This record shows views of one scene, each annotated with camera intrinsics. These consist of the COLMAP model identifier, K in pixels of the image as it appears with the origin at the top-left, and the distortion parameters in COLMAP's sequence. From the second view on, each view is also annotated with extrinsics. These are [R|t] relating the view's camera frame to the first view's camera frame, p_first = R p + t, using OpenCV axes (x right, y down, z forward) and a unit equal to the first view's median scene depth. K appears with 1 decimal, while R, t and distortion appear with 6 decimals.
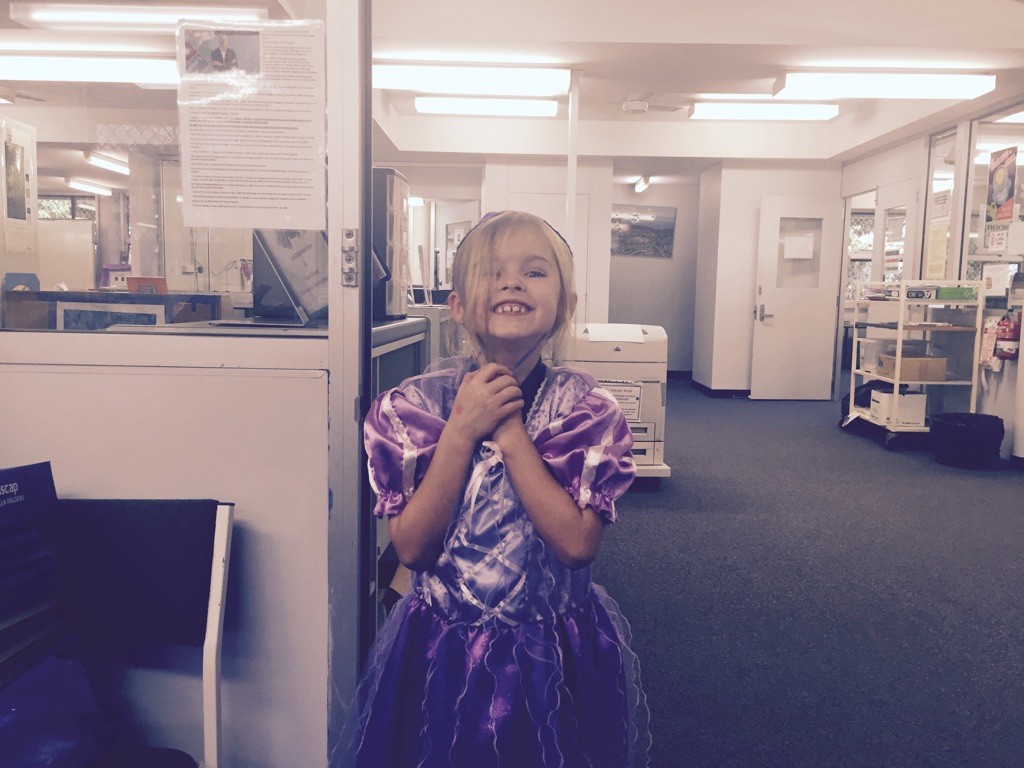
lens RADIAL K [[875.7, 0, 512.0], [0, 875.7, 384.0], [0, 0, 1]] dist [0.005868, -0.001747]
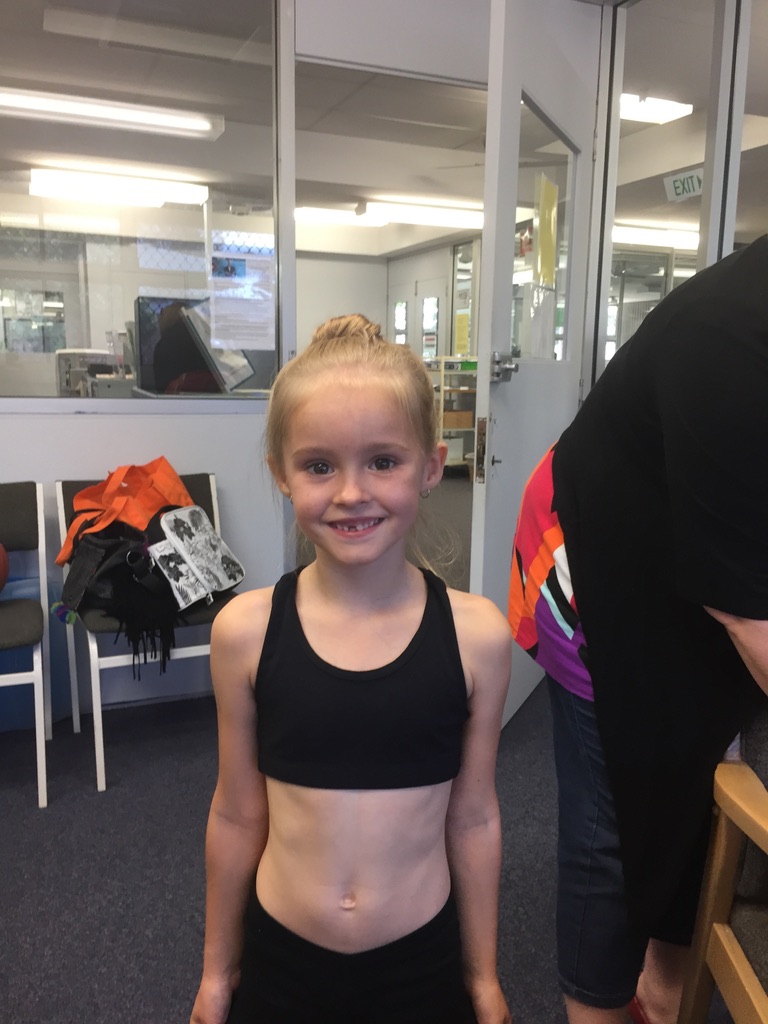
lens RADIAL K [[875.7, 0, 384.0], [0, 875.7, 512.0], [0, 0, 1]] dist [0.005868, -0.001747]
pose [[0.923646, -0.055063, 0.379272, -0.178639], [0.026592, 0.996448, 0.079907, 0.013723], [-0.382324, -0.063720, 0.921829, -0.256705]]
